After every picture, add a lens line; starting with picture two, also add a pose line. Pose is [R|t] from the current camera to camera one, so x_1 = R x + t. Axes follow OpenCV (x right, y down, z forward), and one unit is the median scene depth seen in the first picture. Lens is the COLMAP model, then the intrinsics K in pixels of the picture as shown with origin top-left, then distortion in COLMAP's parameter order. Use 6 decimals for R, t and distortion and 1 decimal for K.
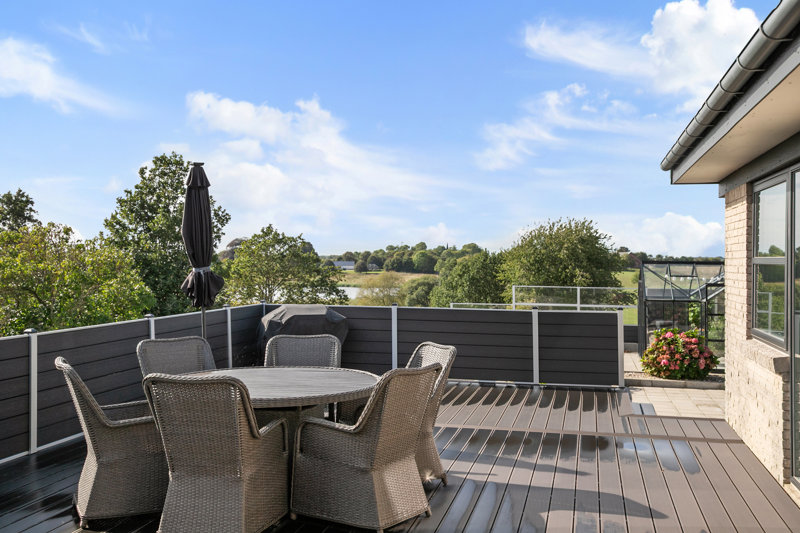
lens RADIAL K [[801.5, 0, 399.2], [0, 801.5, 265.7], [0, 0, 1]] dist [-0.088623, 0.000000]
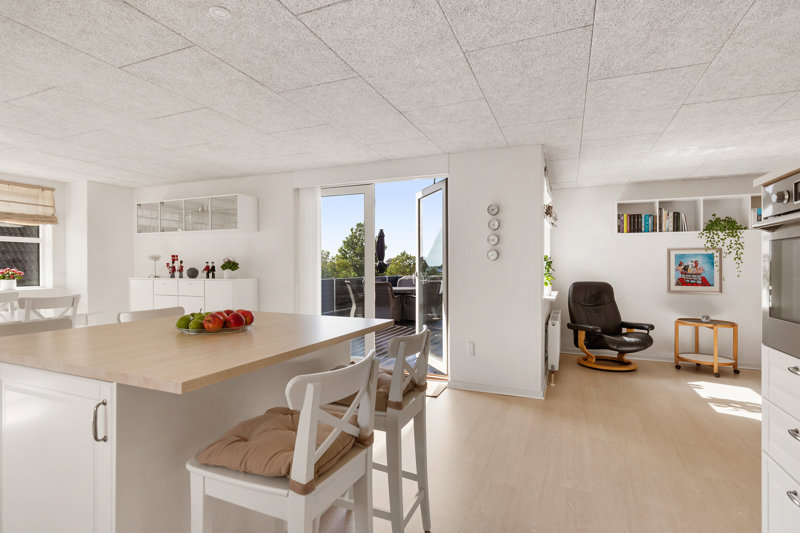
lens RADIAL K [[387.7, 0, 398.8], [0, 387.7, 268.1], [0, 0, 1]] dist [-0.014882, -0.000604]
pose [[0.984428, -0.004145, -0.175737, 0.038328], [0.002940, 0.999970, -0.007119, 0.012407], [0.175762, 0.006492, 0.984411, -0.189333]]
